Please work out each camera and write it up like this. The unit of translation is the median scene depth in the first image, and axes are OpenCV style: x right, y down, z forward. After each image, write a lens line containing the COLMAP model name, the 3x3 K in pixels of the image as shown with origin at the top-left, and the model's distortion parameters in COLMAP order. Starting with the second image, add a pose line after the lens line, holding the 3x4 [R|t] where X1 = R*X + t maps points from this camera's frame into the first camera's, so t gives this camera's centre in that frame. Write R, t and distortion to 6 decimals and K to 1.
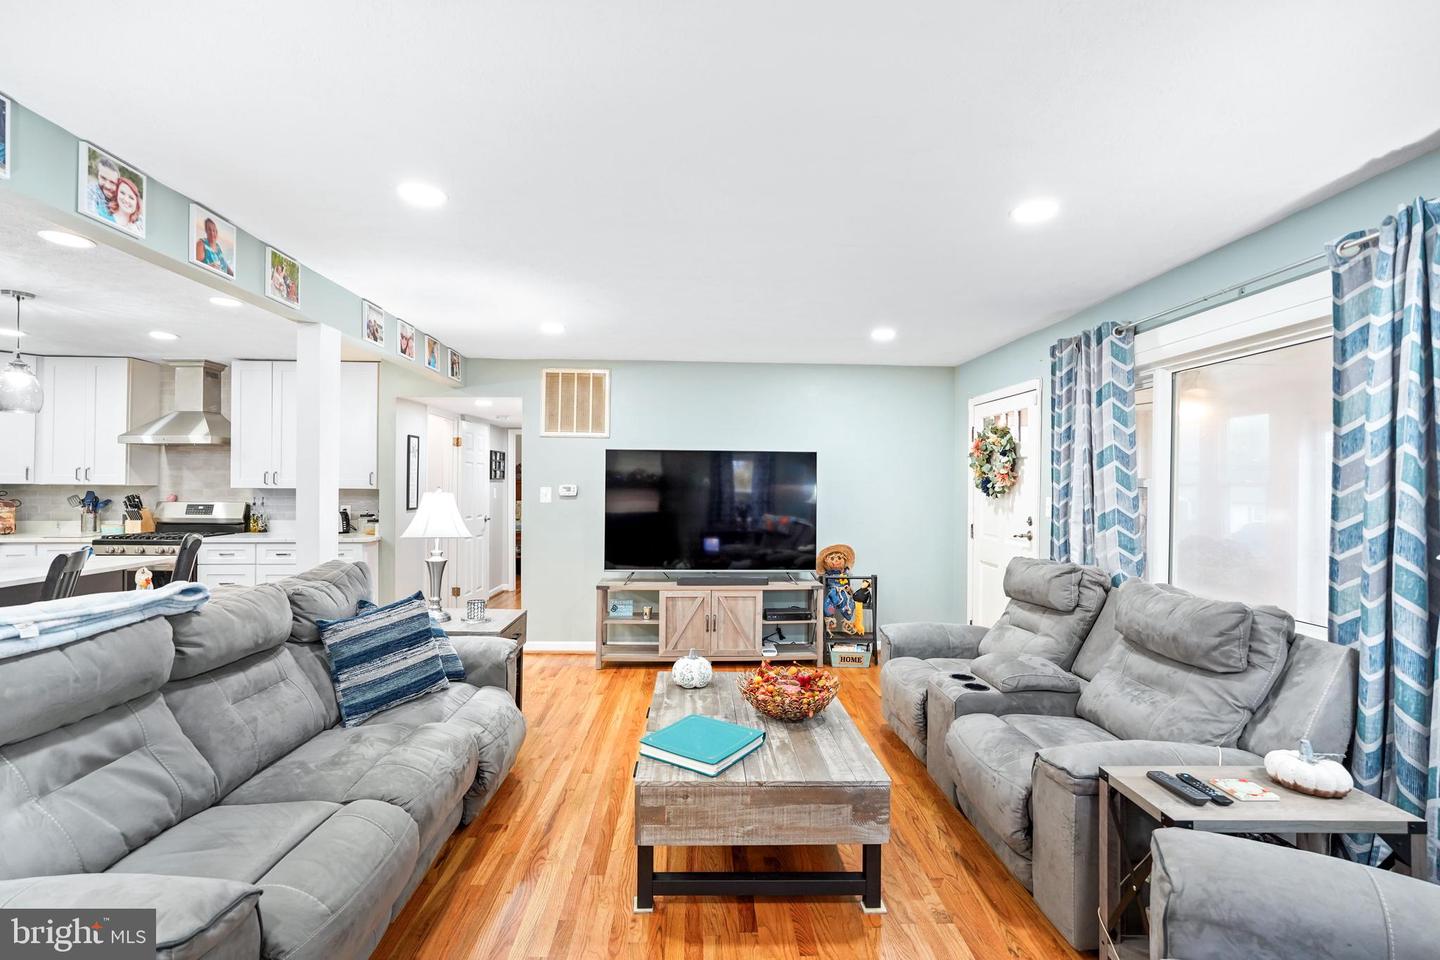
lens RADIAL K [[638.9, 0, 715.5], [0, 638.9, 479.4], [0, 0, 1]] dist [-0.017249, 0.008772]
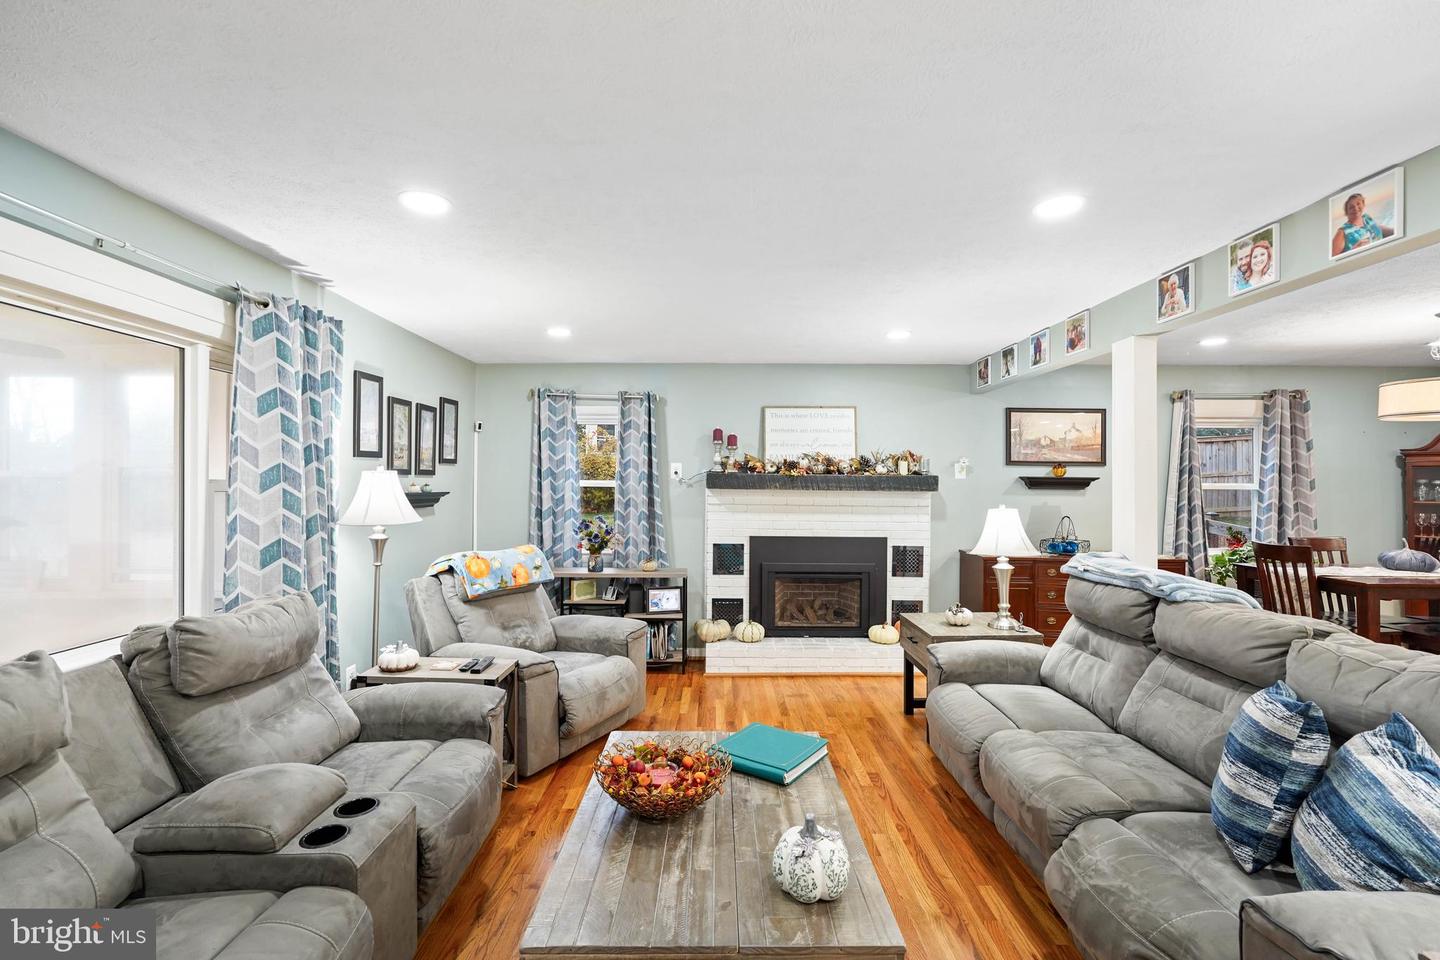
lens RADIAL K [[638.9, 0, 716.5], [0, 638.9, 475.3], [0, 0, 1]] dist [-0.017249, 0.008772]
pose [[-0.999544, -0.013207, 0.027156, 0.017386], [-0.013788, 0.999677, -0.021336, -0.000713], [-0.026865, -0.021700, -0.999404, 0.931284]]
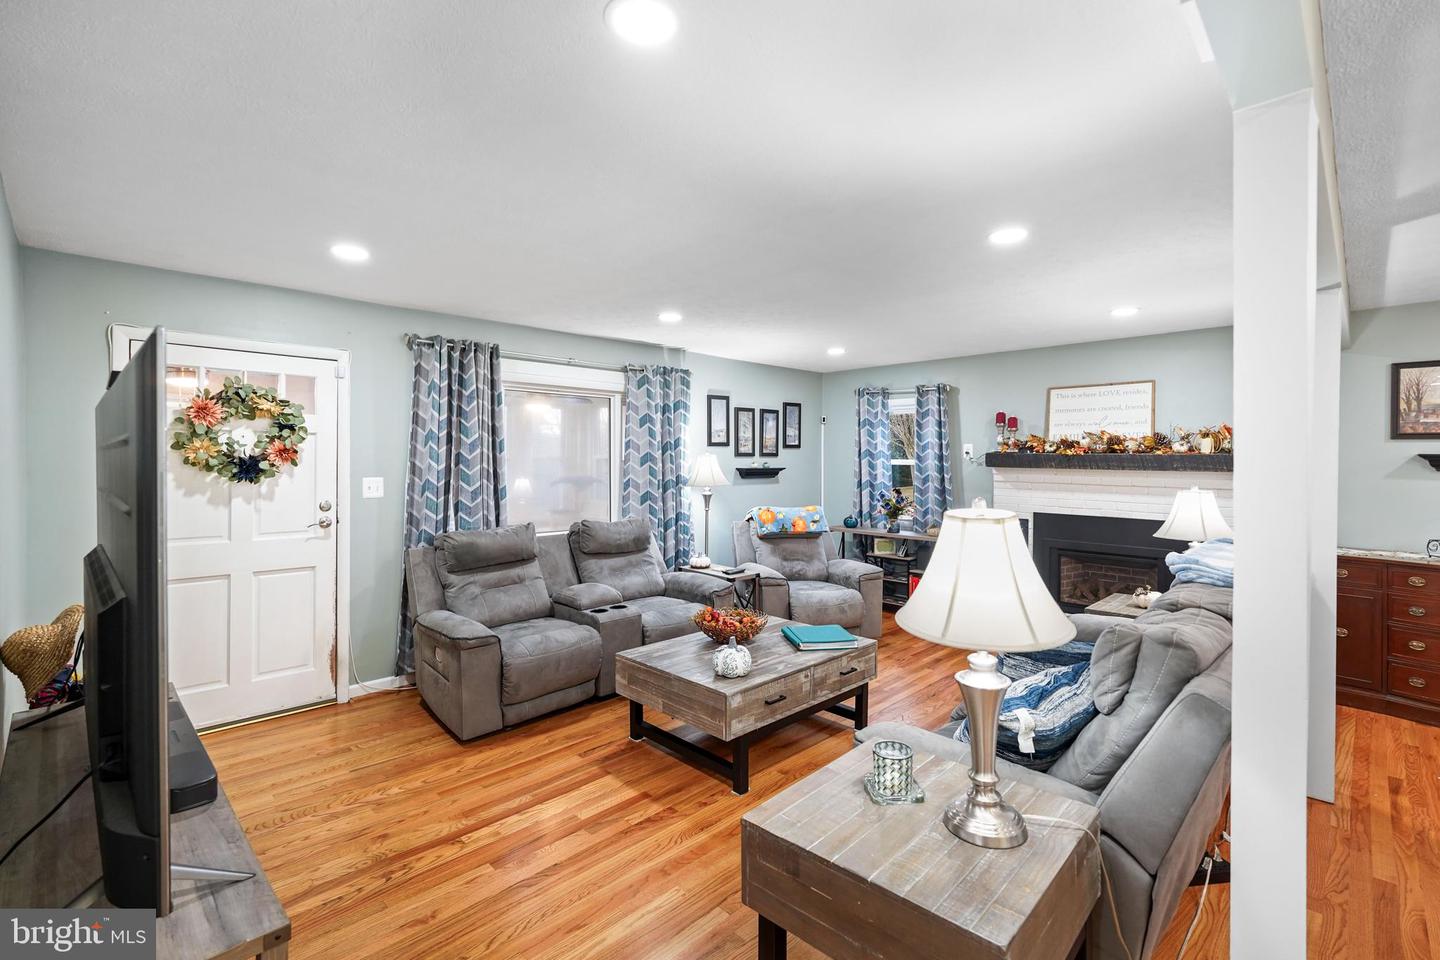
lens RADIAL K [[638.9, 0, 713.6], [0, 638.9, 459.4], [0, 0, 1]] dist [-0.017249, 0.008772]
pose [[-0.672384, -0.012492, 0.740097, -0.459899], [-0.016338, 0.999864, 0.002034, -0.009109], [-0.740022, -0.010724, -0.672497, 1.033621]]
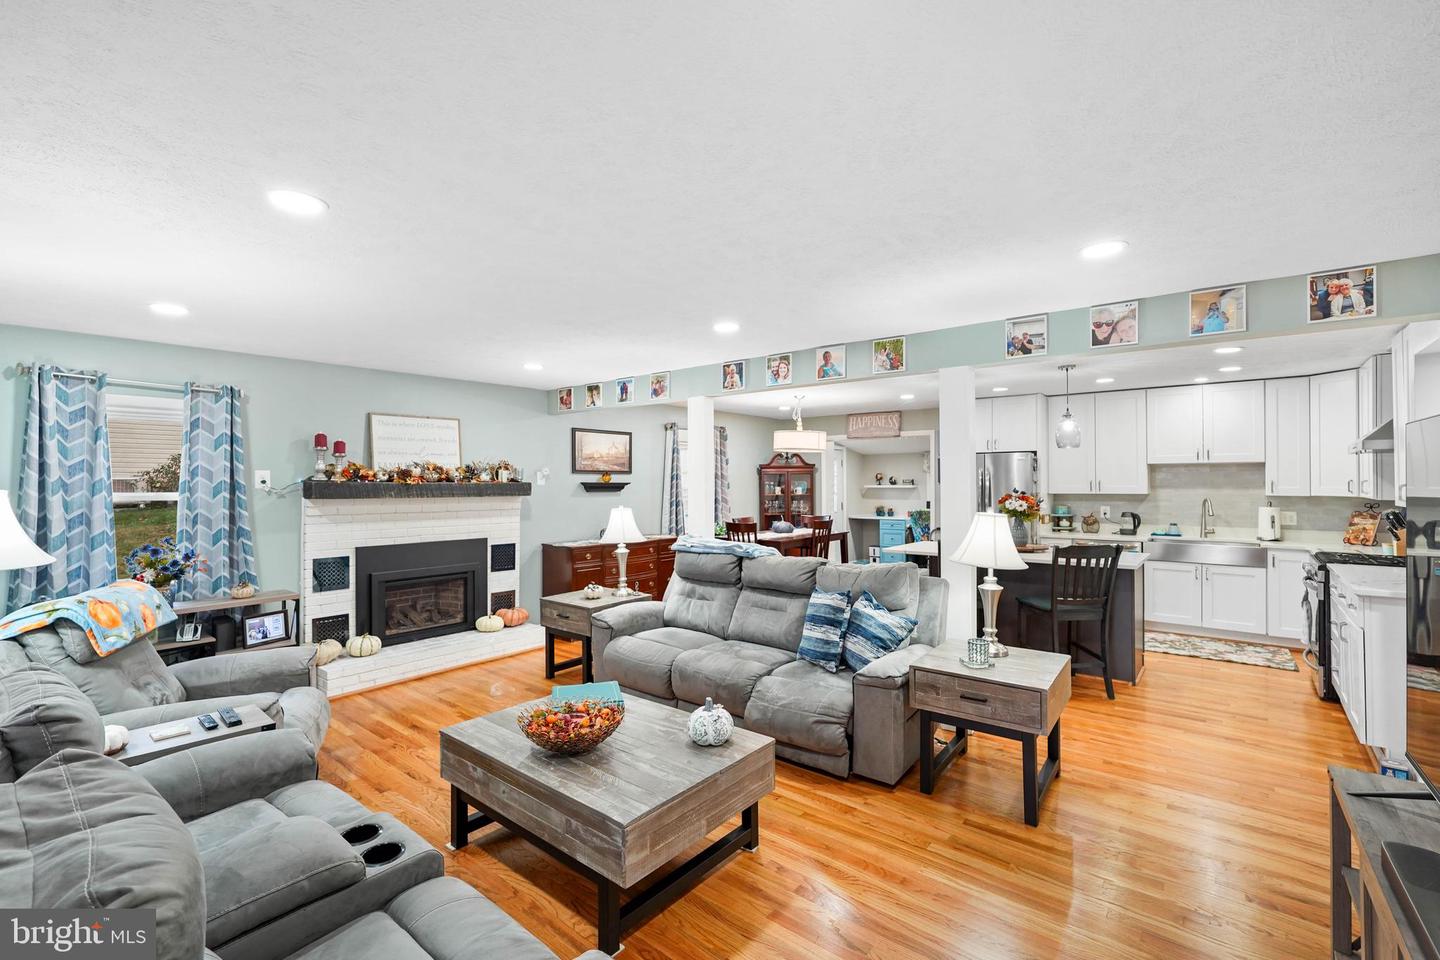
lens RADIAL K [[638.9, 0, 716.2], [0, 638.9, 475.7], [0, 0, 1]] dist [-0.017249, 0.008772]
pose [[-0.660403, -0.010956, -0.750832, 0.374291], [0.006055, 0.999783, -0.019915, -0.013503], [0.750887, -0.017698, -0.660193, 0.968368]]
